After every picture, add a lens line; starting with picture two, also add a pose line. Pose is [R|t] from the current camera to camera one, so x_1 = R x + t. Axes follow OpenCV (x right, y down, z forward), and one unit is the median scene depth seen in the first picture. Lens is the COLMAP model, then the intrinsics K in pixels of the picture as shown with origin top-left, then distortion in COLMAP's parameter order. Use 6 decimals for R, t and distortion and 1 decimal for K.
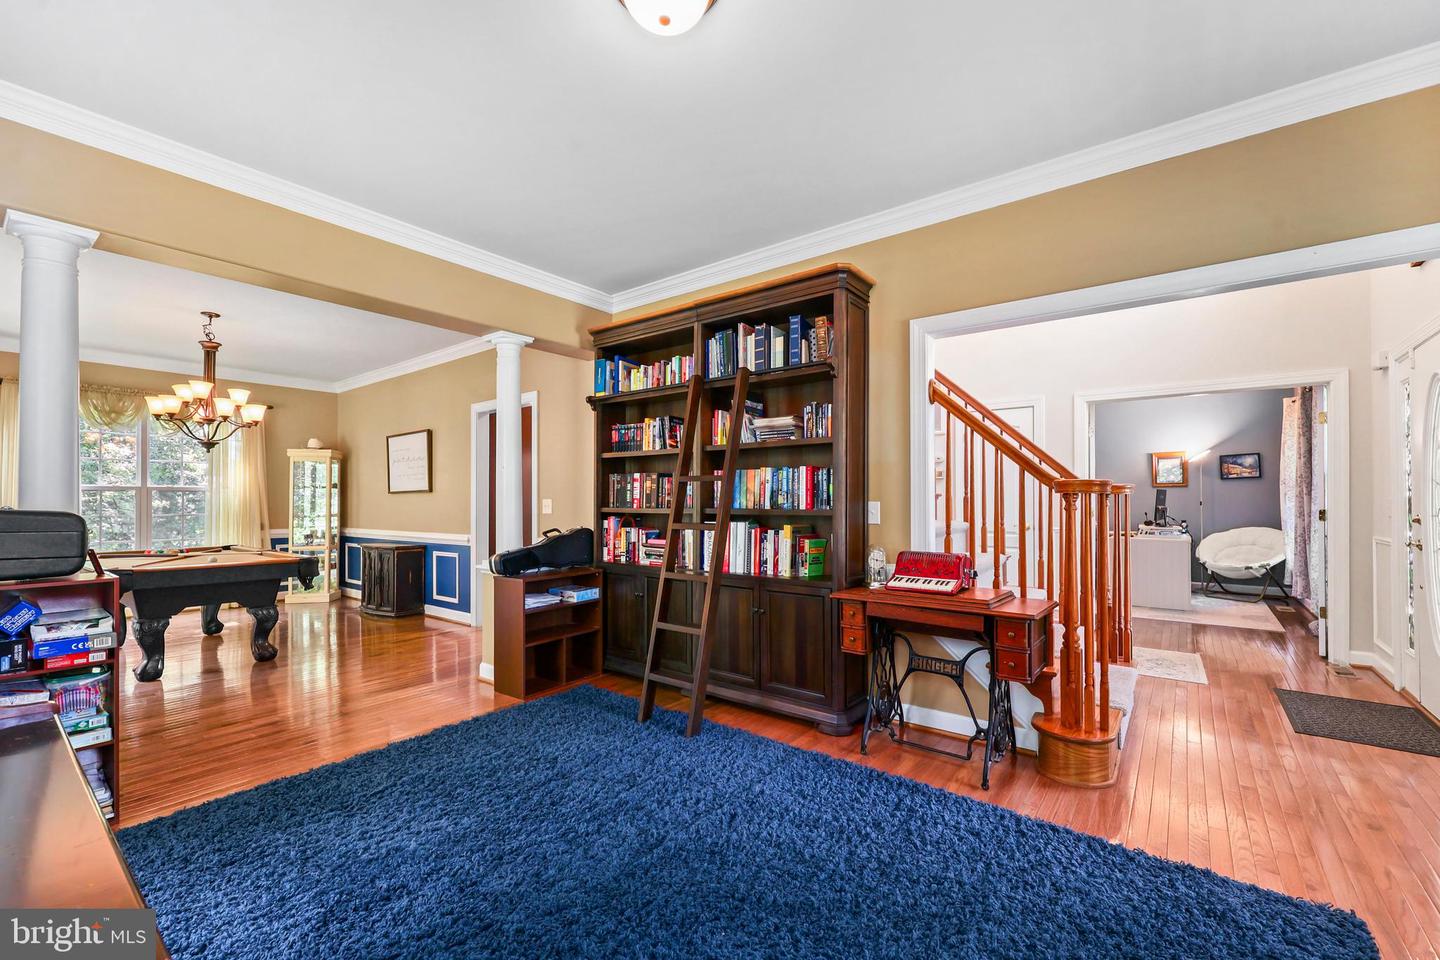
lens RADIAL K [[594.9, 0, 726.7], [0, 594.9, 492.6], [0, 0, 1]] dist [0.000225, 0.000025]
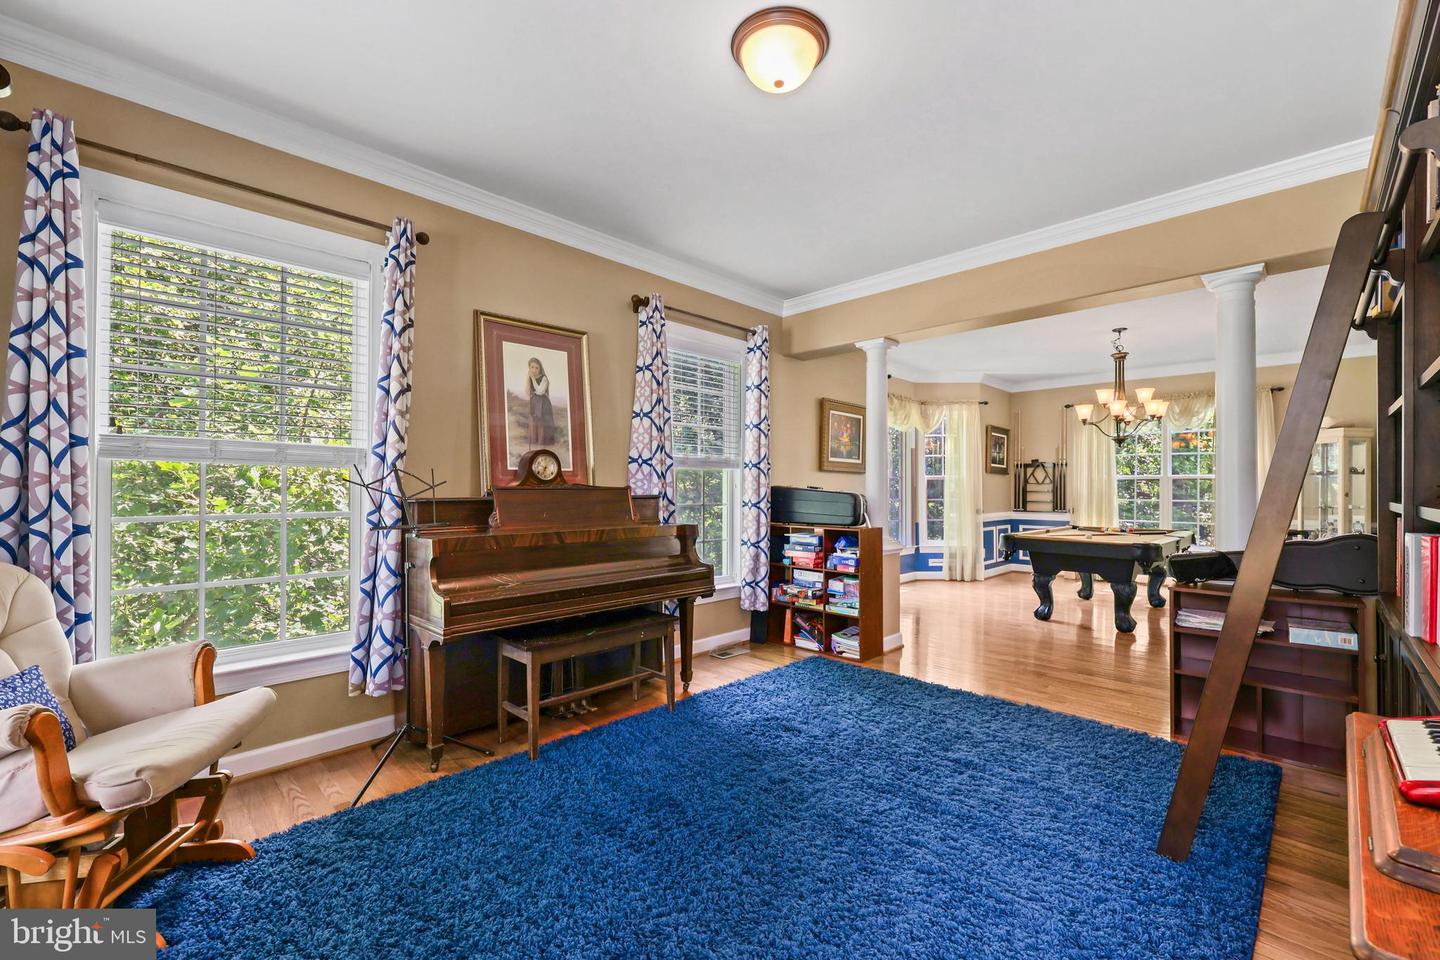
lens RADIAL K [[602.1, 0, 721.6], [0, 602.1, 453.0], [0, 0, 1]] dist [0.002655, -0.000154]
pose [[-0.116129, -0.052749, -0.991832, 0.445076], [0.000166, 0.998588, -0.053128, 0.007646], [0.993234, -0.006335, -0.115956, 0.404926]]
